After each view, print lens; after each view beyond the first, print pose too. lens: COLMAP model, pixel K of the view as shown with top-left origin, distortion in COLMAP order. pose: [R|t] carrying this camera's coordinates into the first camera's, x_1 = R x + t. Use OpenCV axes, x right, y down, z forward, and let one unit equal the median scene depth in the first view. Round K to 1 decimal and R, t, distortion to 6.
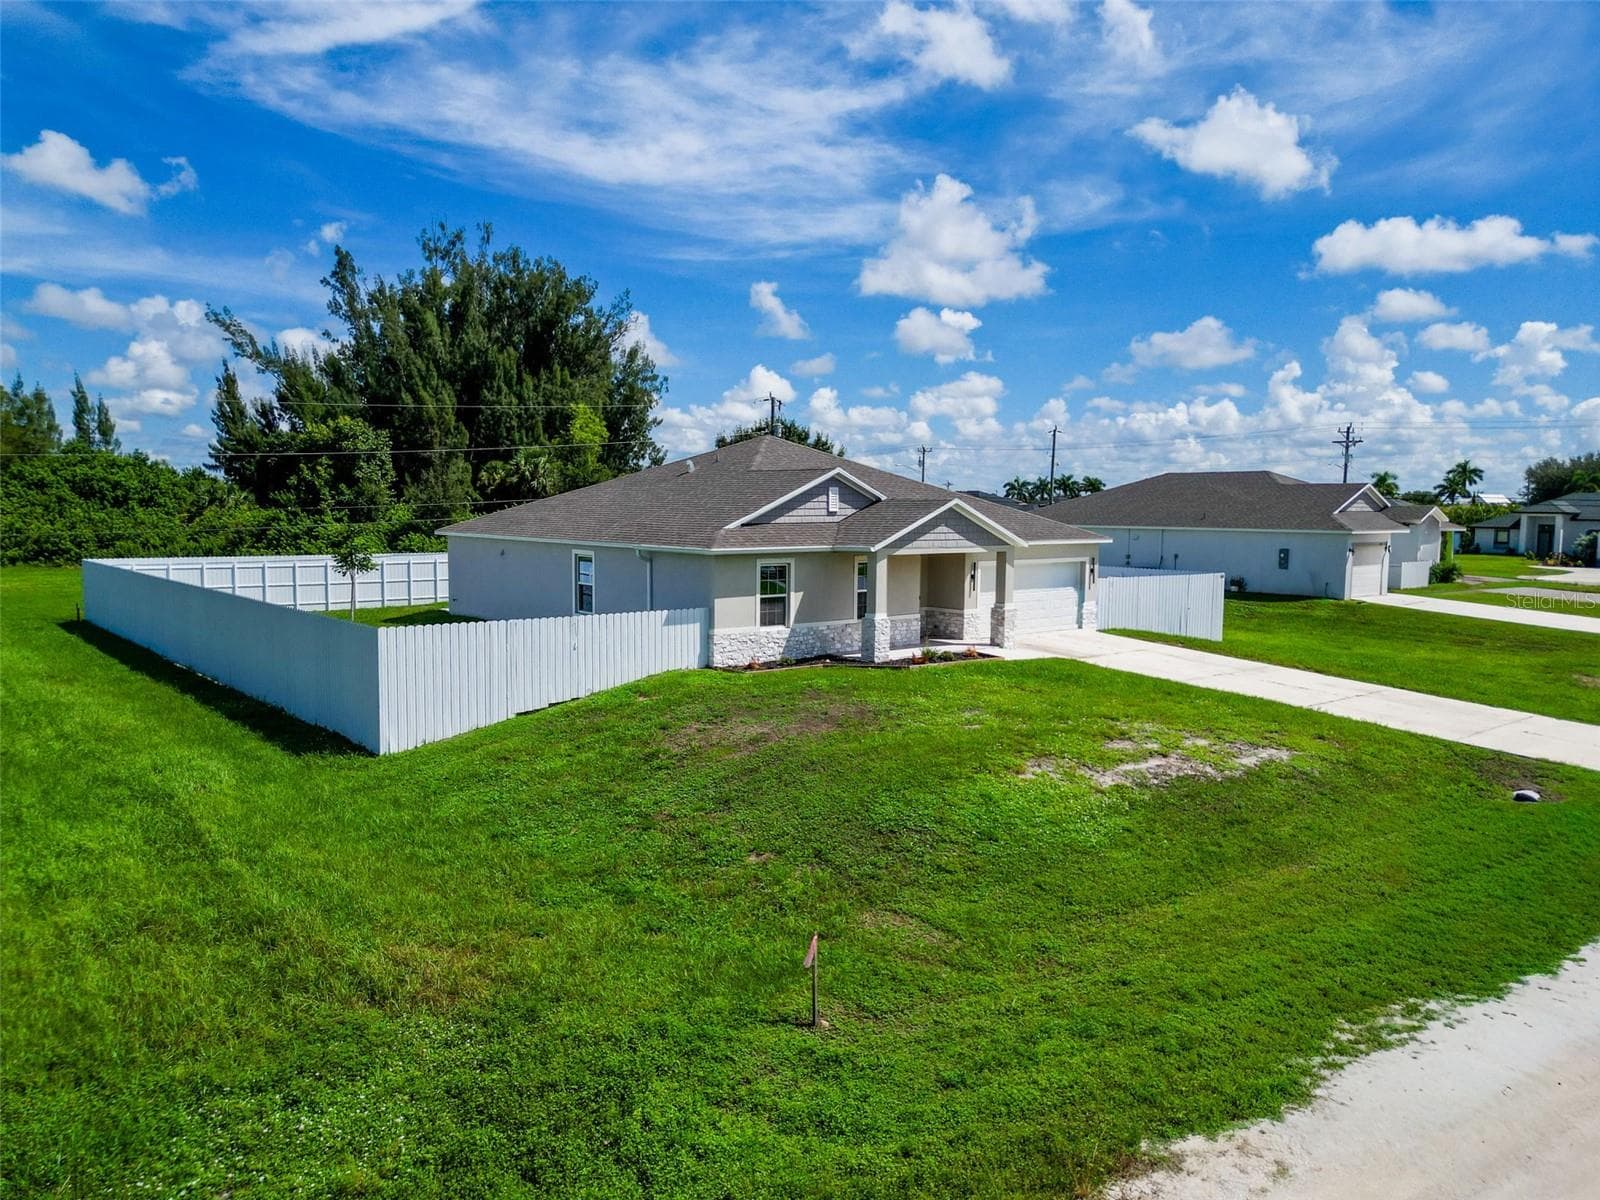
lens RADIAL K [[1129.5, 0, 805.9], [0, 1129.5, 592.9], [0, 0, 1]] dist [0.078385, -0.077898]
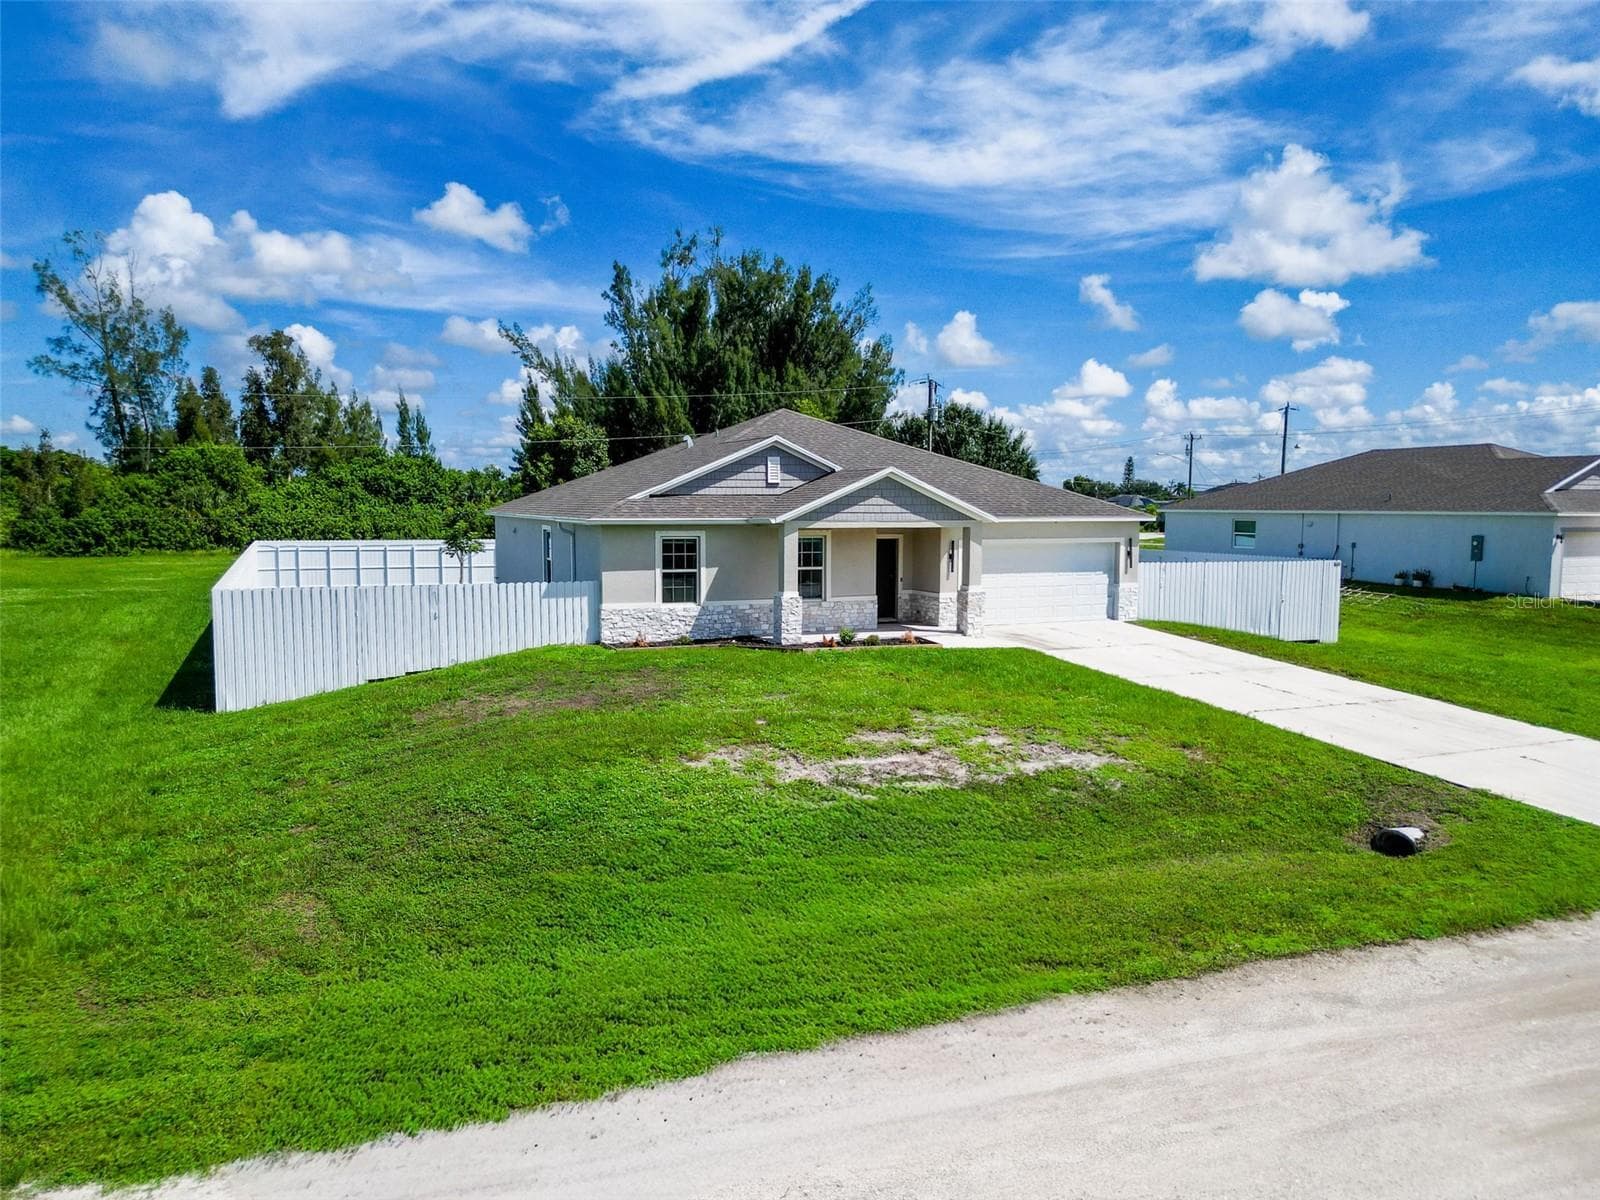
lens RADIAL K [[1129.5, 0, 805.9], [0, 1129.5, 592.9], [0, 0, 1]] dist [0.078385, -0.077898]
pose [[0.958612, 0.017133, -0.284200, 0.190941], [-0.017528, 0.999846, 0.001155, 0.010162], [0.284176, 0.003875, 0.958764, 0.070376]]
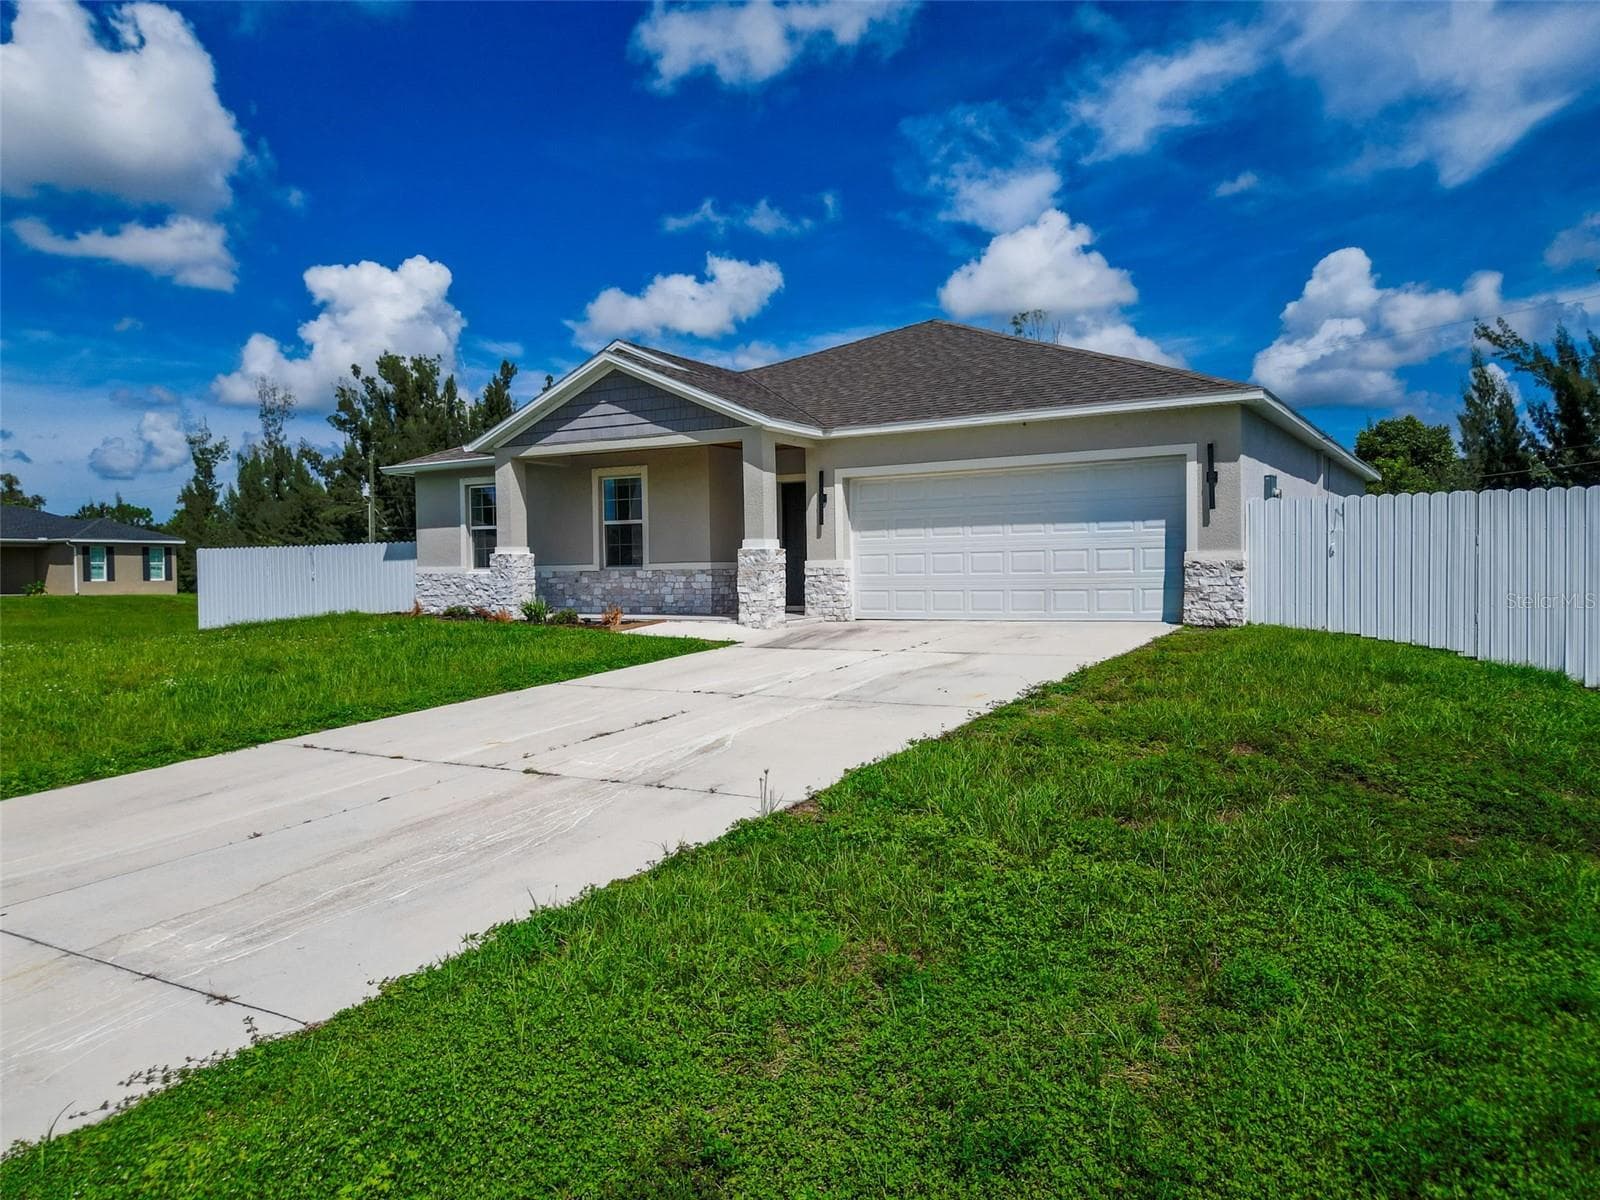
lens RADIAL K [[1134.7, 0, 805.1], [0, 1134.7, 611.8], [0, 0, 1]] dist [0.063237, -0.062191]
pose [[0.313950, 0.017961, -0.949269, 0.425701], [-0.059007, 0.998257, -0.000628, 0.026054], [0.947604, 0.056211, 0.314463, 0.540724]]
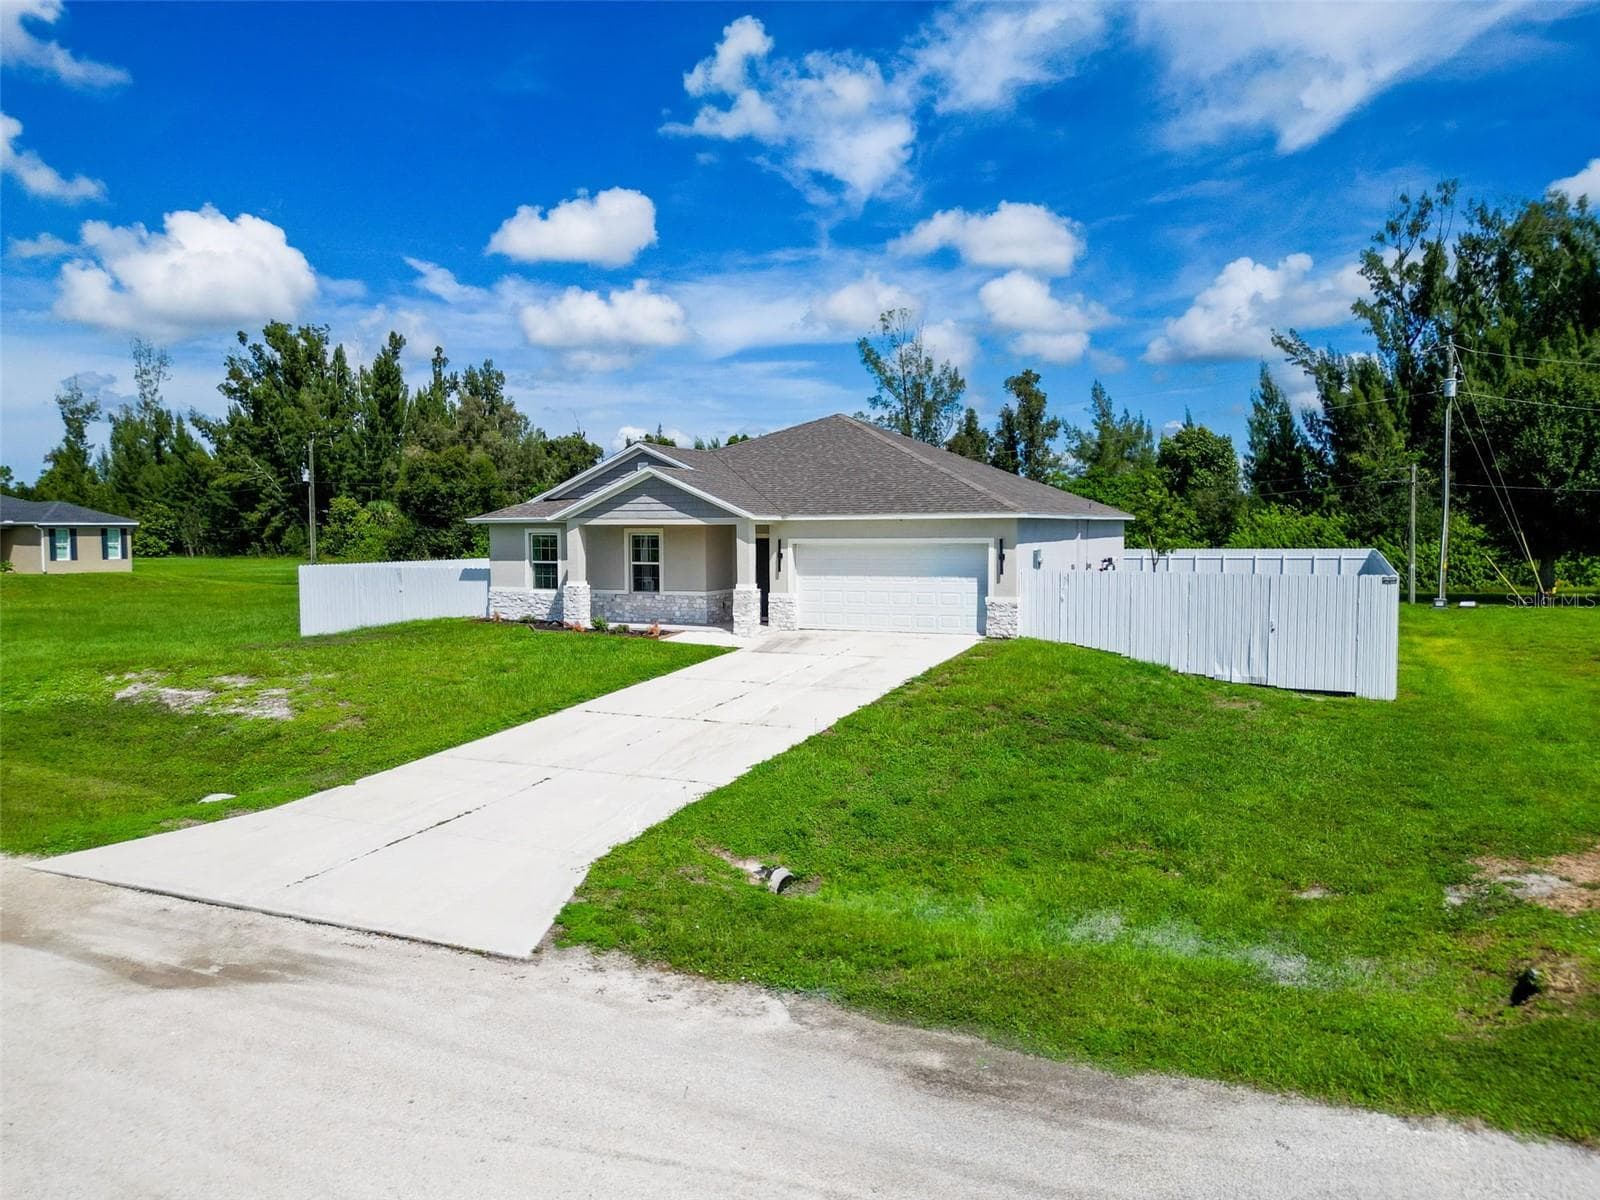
lens RADIAL K [[1128.7, 0, 804.5], [0, 1128.7, 604.7], [0, 0, 1]] dist [0.082392, -0.084572]
pose [[0.422422, 0.049850, -0.905028, 0.618651], [-0.060991, 0.997787, 0.026492, -0.000484], [0.904345, 0.044007, 0.424527, 0.423858]]
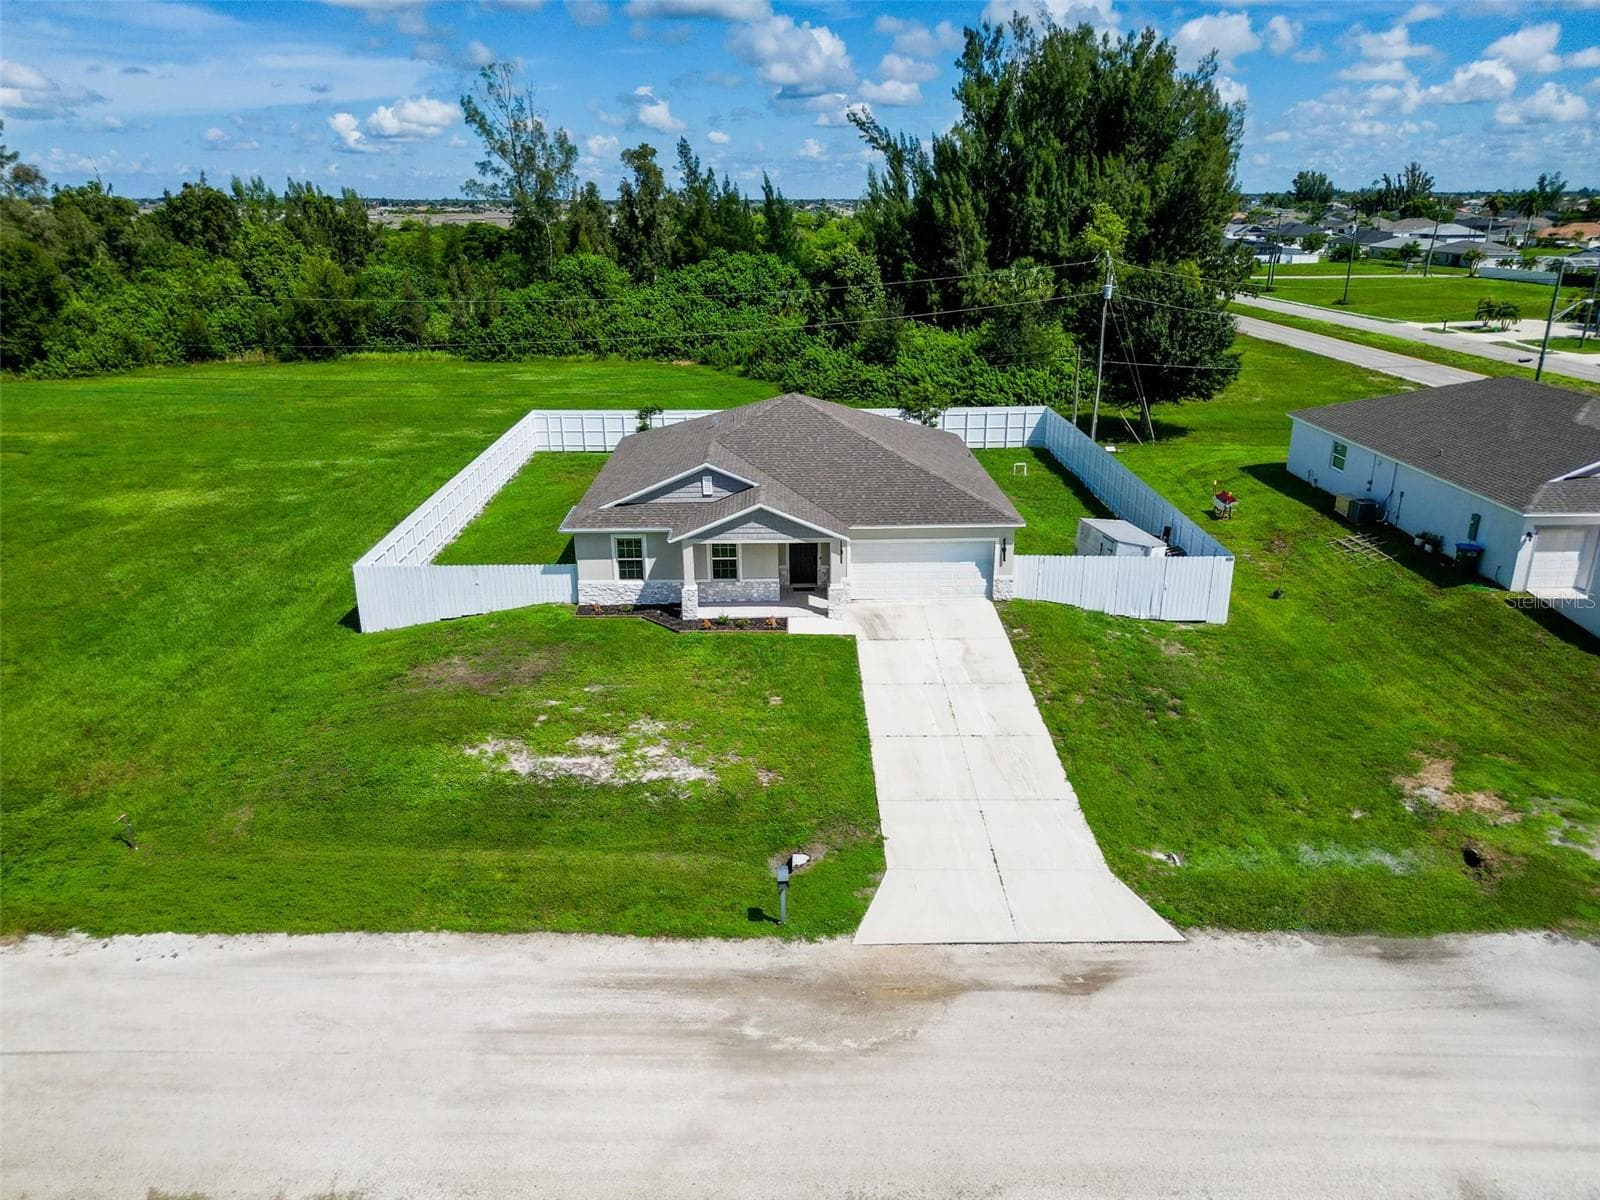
lens RADIAL K [[1128.7, 0, 804.5], [0, 1128.7, 604.7], [0, 0, 1]] dist [0.082392, -0.084572]
pose [[0.774078, 0.198943, -0.601021, 0.556331], [-0.036584, 0.961813, 0.271250, -0.185890], [0.632033, -0.187981, 0.751796, 0.040121]]
